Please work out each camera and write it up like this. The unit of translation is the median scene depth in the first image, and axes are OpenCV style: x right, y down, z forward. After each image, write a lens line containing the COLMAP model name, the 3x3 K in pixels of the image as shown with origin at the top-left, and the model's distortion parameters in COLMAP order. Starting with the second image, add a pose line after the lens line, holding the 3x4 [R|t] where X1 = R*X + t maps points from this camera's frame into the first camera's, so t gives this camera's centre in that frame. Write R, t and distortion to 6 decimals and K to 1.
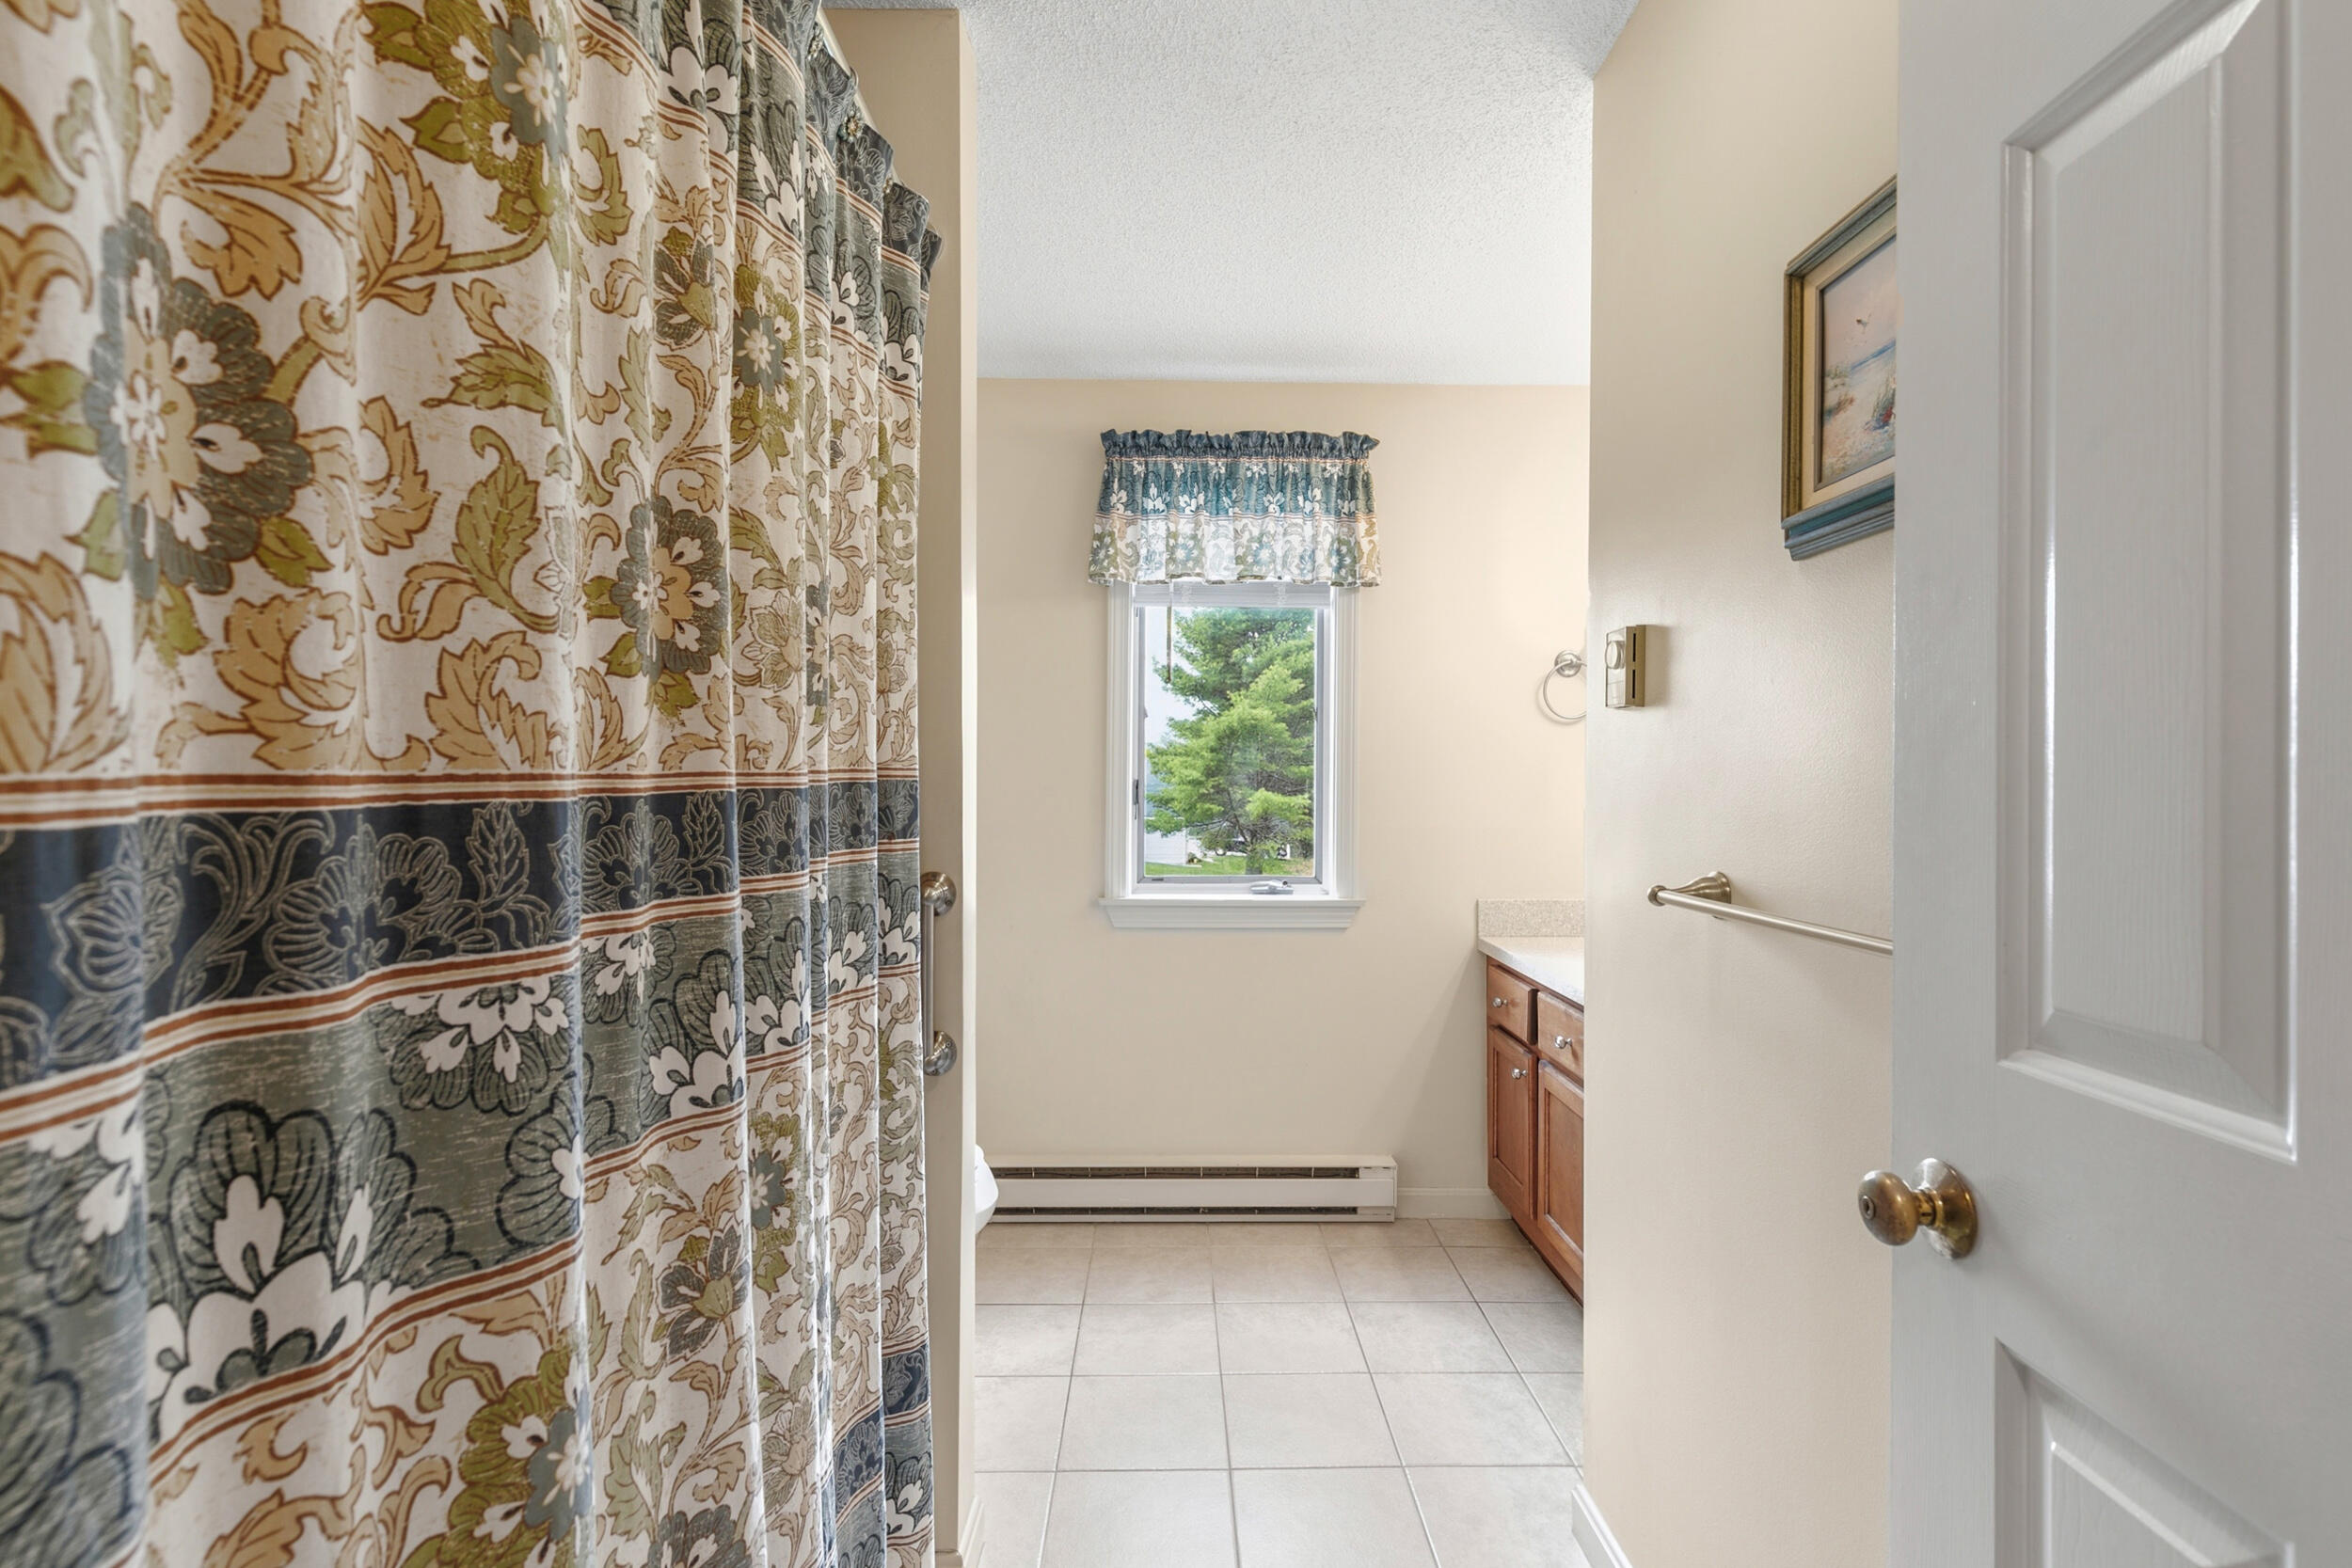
lens RADIAL K [[1061.2, 0, 1180.8], [0, 1061.2, 790.6], [0, 0, 1]] dist [-0.001826, -0.000344]
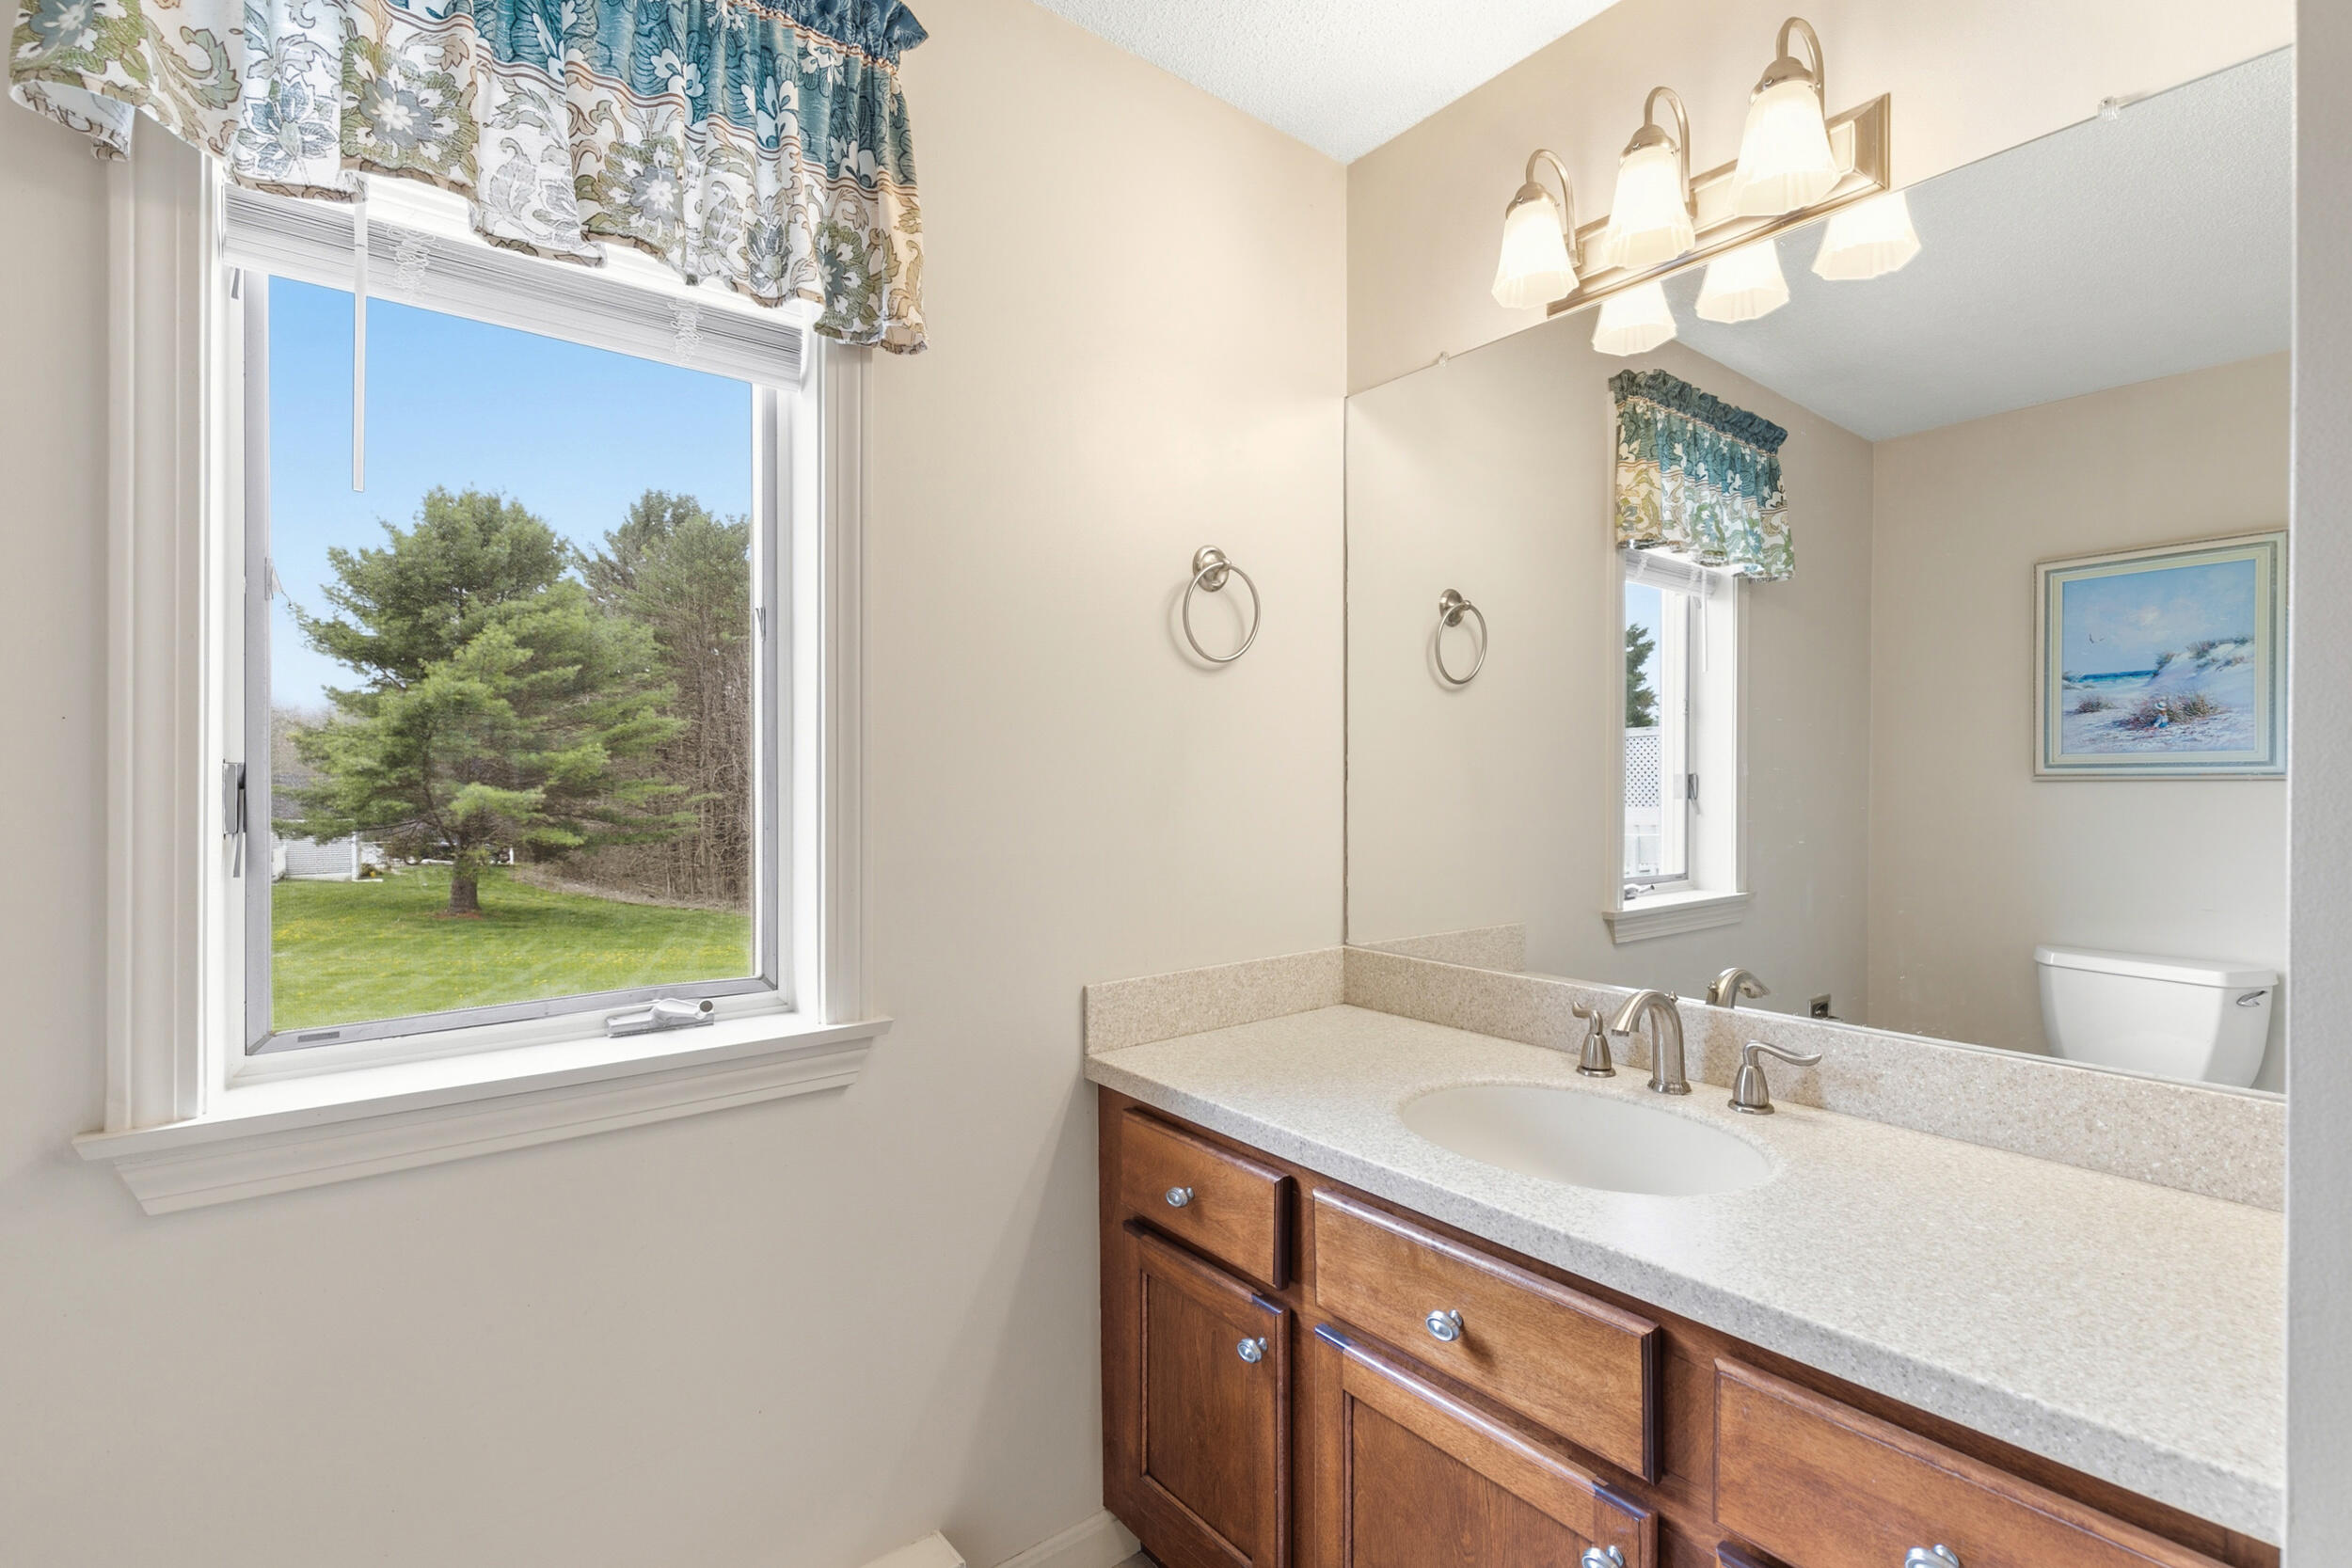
lens RADIAL K [[1061.2, 0, 1188.6], [0, 1061.2, 790.0], [0, 0, 1]] dist [-0.001826, -0.000344]
pose [[0.782787, -0.009839, 0.622211, -0.014368], [0.004773, 0.999941, 0.009806, -0.003235], [-0.622271, -0.004706, 0.782788, 0.545151]]
